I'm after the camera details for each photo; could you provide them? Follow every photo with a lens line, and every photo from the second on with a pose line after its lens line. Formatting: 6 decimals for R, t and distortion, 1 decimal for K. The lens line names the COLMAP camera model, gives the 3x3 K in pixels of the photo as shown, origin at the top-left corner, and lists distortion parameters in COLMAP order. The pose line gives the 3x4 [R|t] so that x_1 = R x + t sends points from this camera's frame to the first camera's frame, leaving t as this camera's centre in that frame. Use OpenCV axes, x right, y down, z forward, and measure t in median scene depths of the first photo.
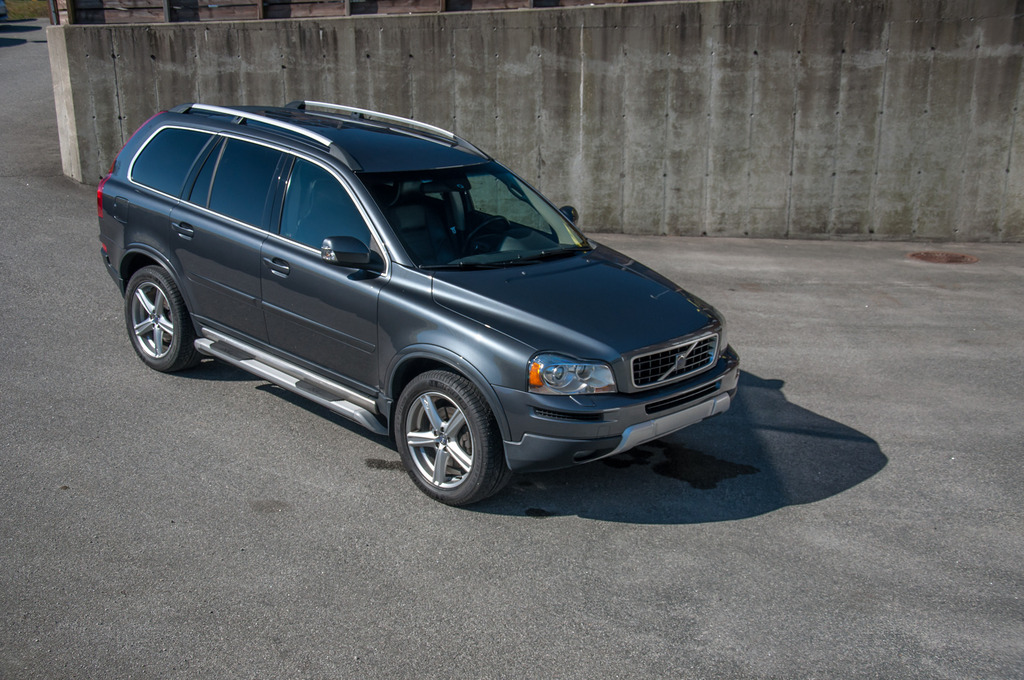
lens RADIAL K [[1207.1, 0, 512.0], [0, 1207.1, 340.0], [0, 0, 1]] dist [0.000228, 0.434118]
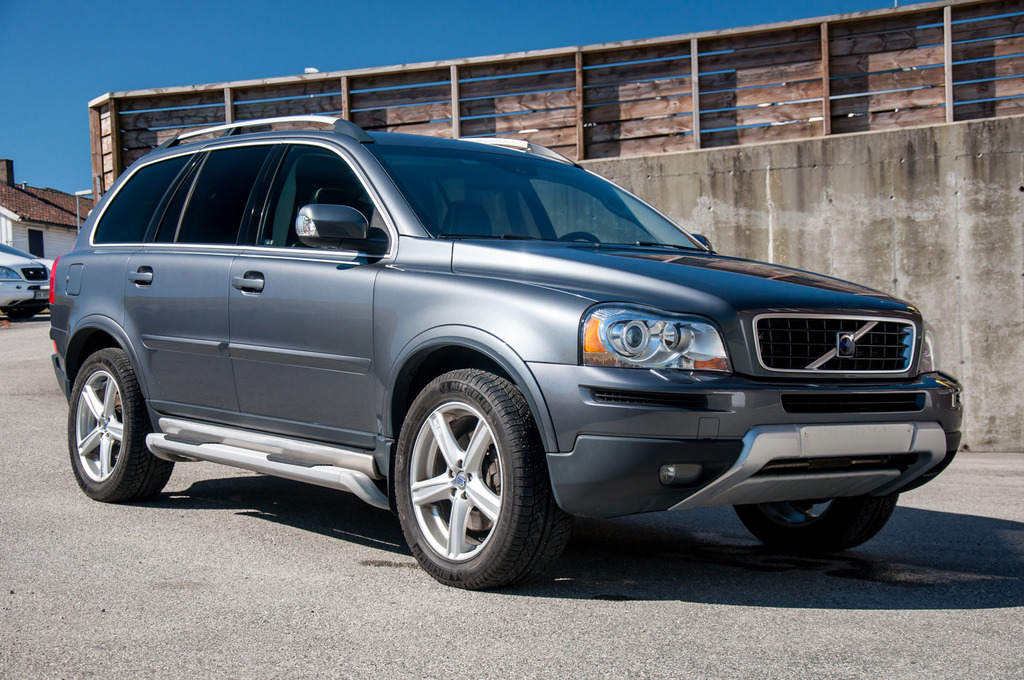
lens RADIAL K [[1533.3, 0, 511.8], [0, 1533.3, 352.1], [0, 0, 1]] dist [0.150799, 0.570798]
pose [[0.988110, -0.033167, -0.150128, 0.041133], [-0.009025, 0.962259, -0.271987, 0.107395], [0.153482, 0.270108, 0.950518, 0.107500]]
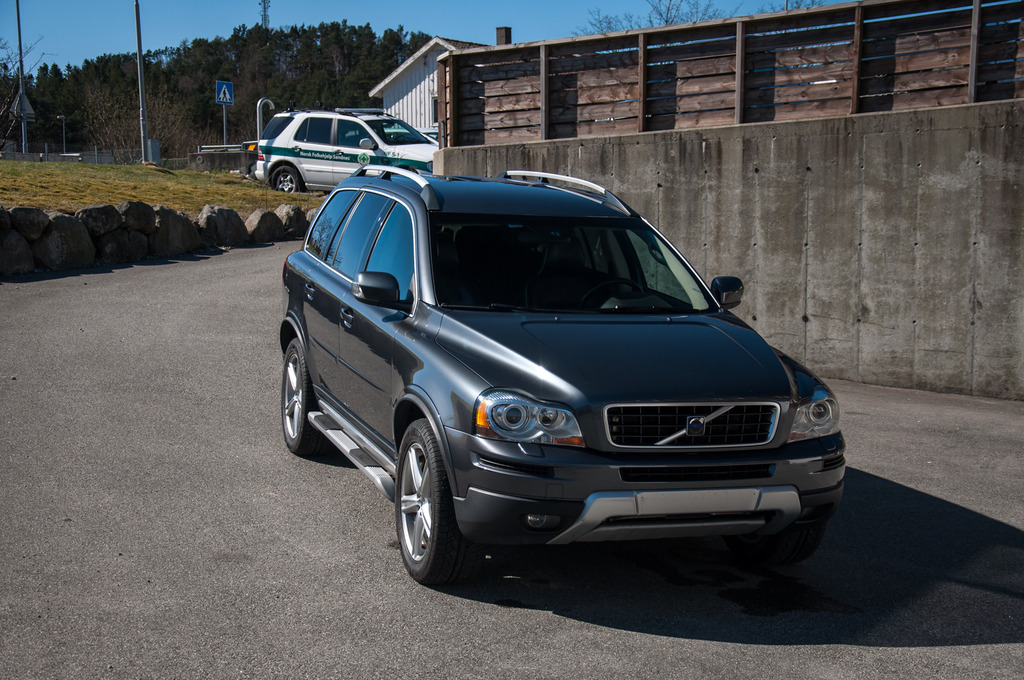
lens RADIAL K [[1533.3, 0, 511.8], [0, 1533.3, 352.1], [0, 0, 1]] dist [0.150799, 0.570798]
pose [[0.884864, 0.038914, -0.464221, 0.223828], [-0.120502, 0.981709, -0.147400, 0.059633], [0.449994, 0.186368, 0.873368, 0.037236]]
